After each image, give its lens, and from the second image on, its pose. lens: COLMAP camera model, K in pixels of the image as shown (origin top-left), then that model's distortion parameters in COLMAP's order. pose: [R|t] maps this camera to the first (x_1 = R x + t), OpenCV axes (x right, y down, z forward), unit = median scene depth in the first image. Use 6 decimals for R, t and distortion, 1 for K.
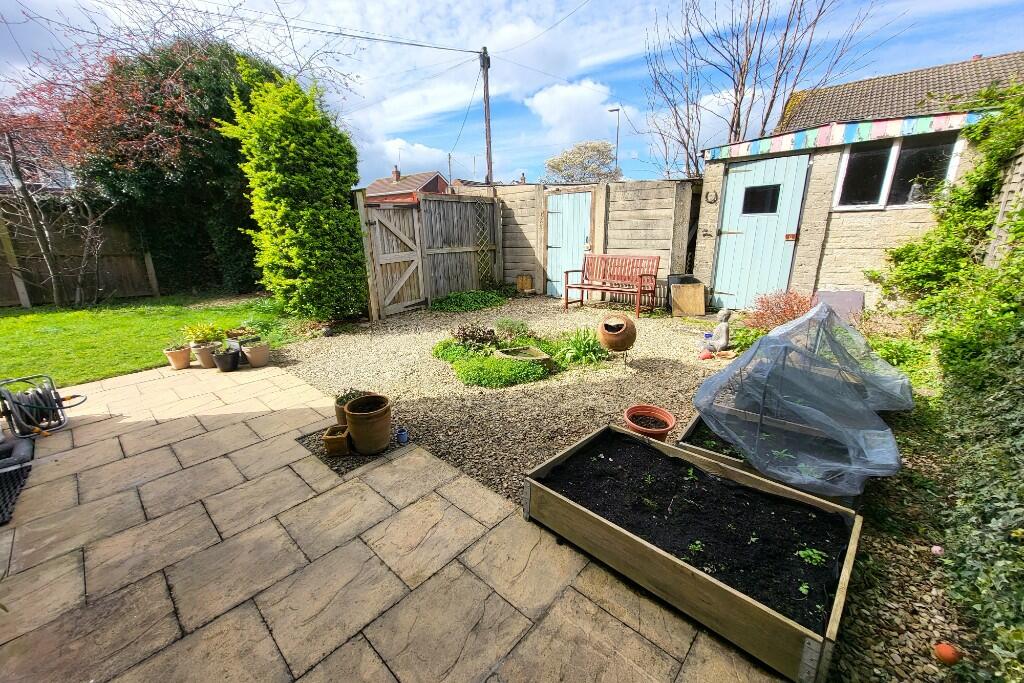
lens RADIAL K [[393.7, 0, 499.9], [0, 393.7, 340.1], [0, 0, 1]] dist [-0.000806, -0.000363]
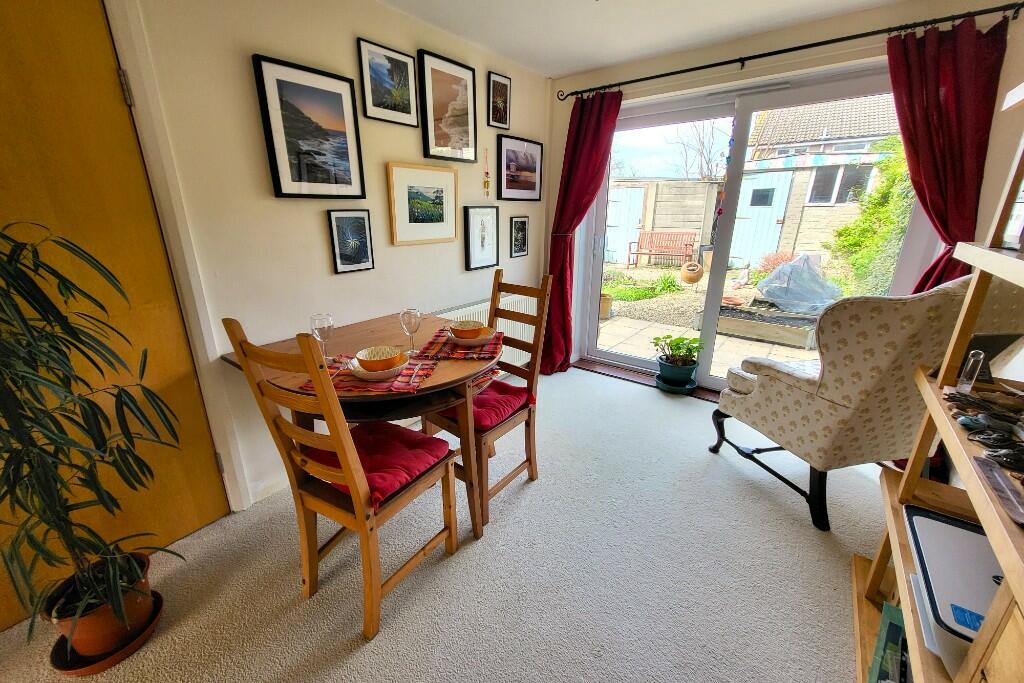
lens RADIAL K [[396.2, 0, 497.8], [0, 396.2, 342.4], [0, 0, 1]] dist [0.001538, 0.000062]
pose [[0.996814, -0.002644, 0.079720, -0.575767], [-0.000886, 0.999021, 0.044222, 0.173002], [-0.079759, -0.044152, 0.995836, -0.584737]]
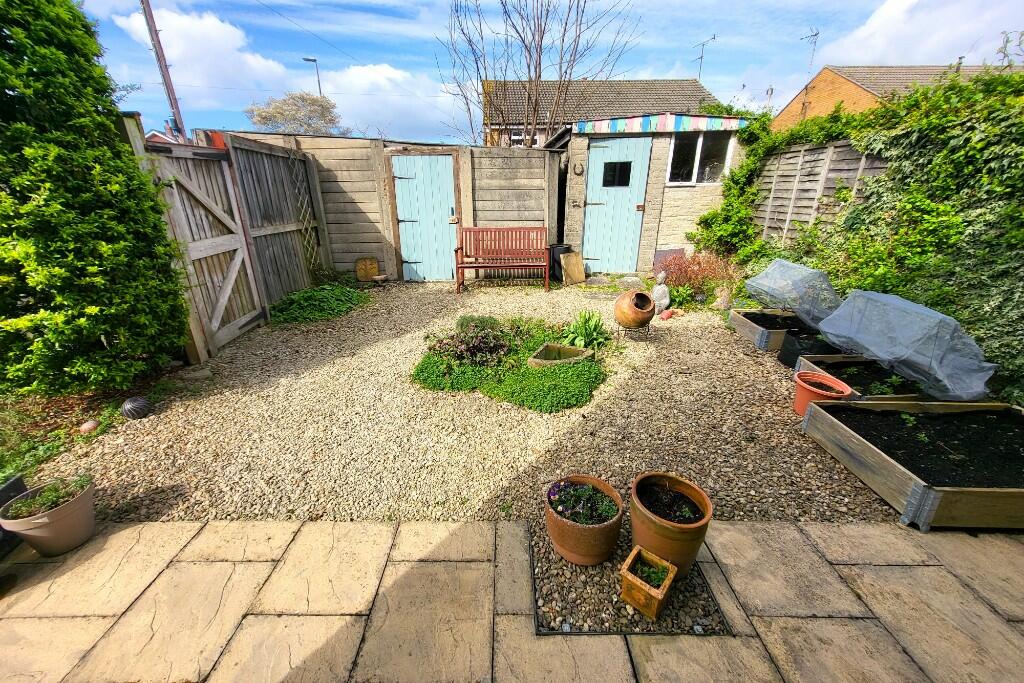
lens RADIAL K [[393.7, 0, 499.9], [0, 393.7, 340.1], [0, 0, 1]] dist [-0.000806, -0.000363]
pose [[0.743857, -0.217382, 0.631998, -0.446552], [0.174977, 0.975985, 0.129753, -0.099843], [-0.645026, 0.014068, 0.764031, 0.374347]]
